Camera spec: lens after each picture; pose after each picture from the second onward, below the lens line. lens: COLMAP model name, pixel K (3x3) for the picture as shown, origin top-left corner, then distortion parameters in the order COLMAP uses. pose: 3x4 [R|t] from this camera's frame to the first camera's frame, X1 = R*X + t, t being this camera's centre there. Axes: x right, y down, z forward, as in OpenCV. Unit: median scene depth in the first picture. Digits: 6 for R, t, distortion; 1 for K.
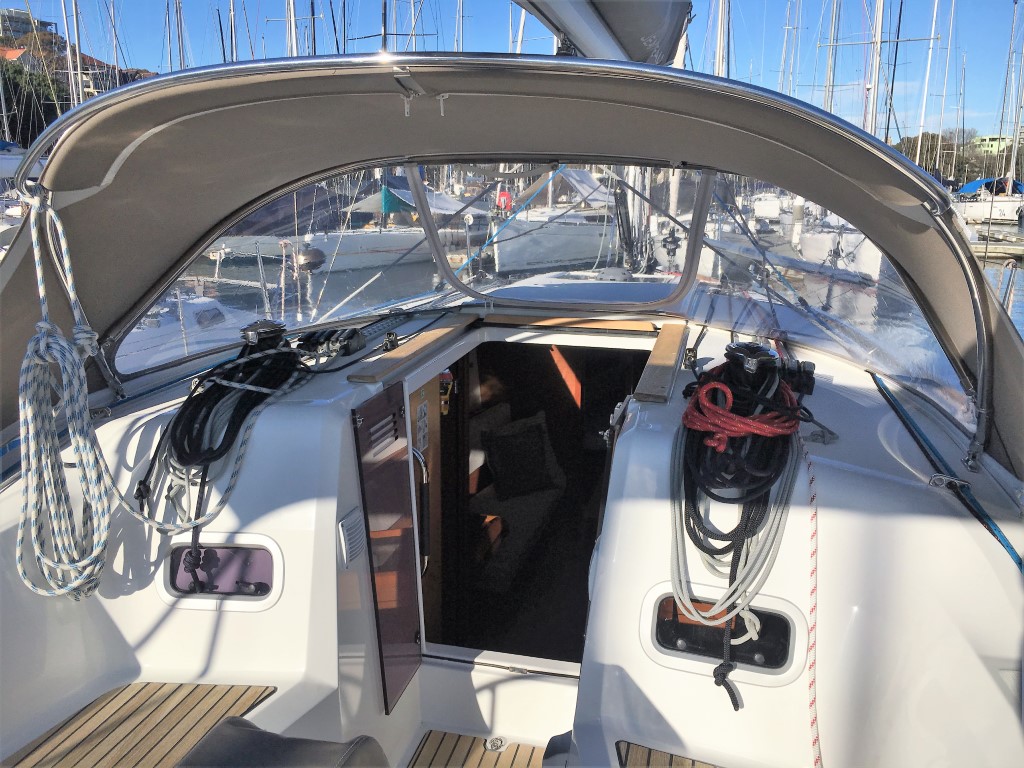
lens RADIAL K [[845.9, 0, 512.0], [0, 845.9, 384.0], [0, 0, 1]] dist [-0.007253, -0.001284]
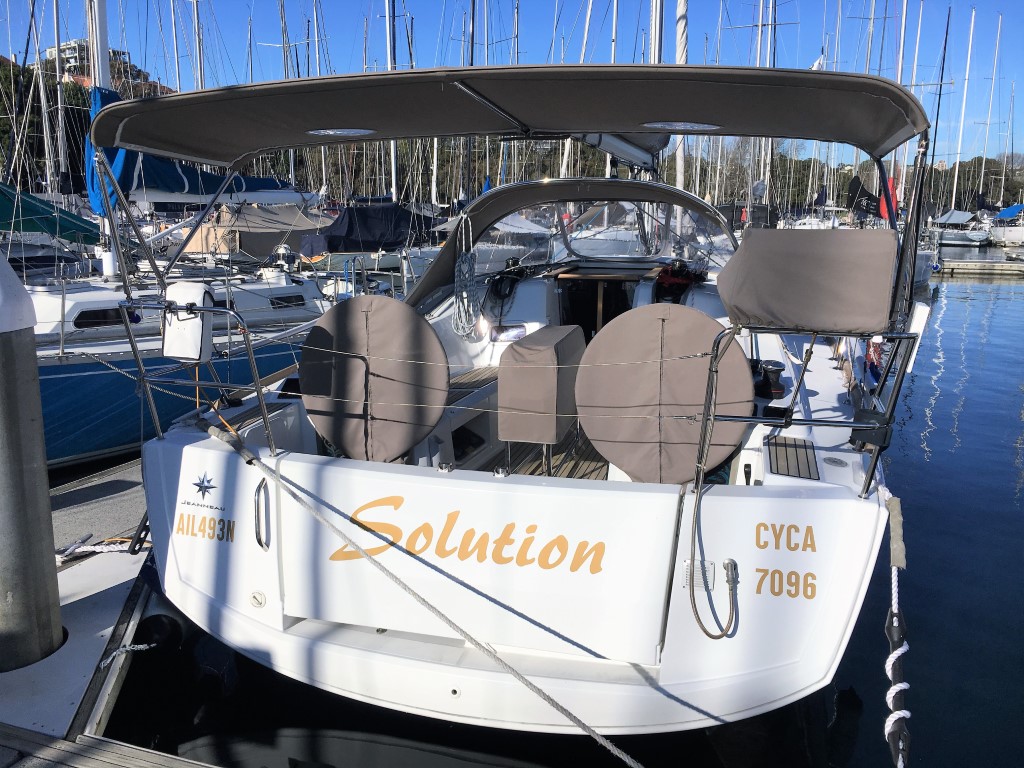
lens RADIAL K [[845.9, 0, 512.0], [0, 845.9, 384.0], [0, 0, 1]] dist [-0.007253, -0.001284]
pose [[0.998058, 0.016902, -0.059960, -0.055182], [-0.018512, 0.999480, -0.026398, 0.240574], [0.059482, 0.027457, 0.997852, -1.044611]]
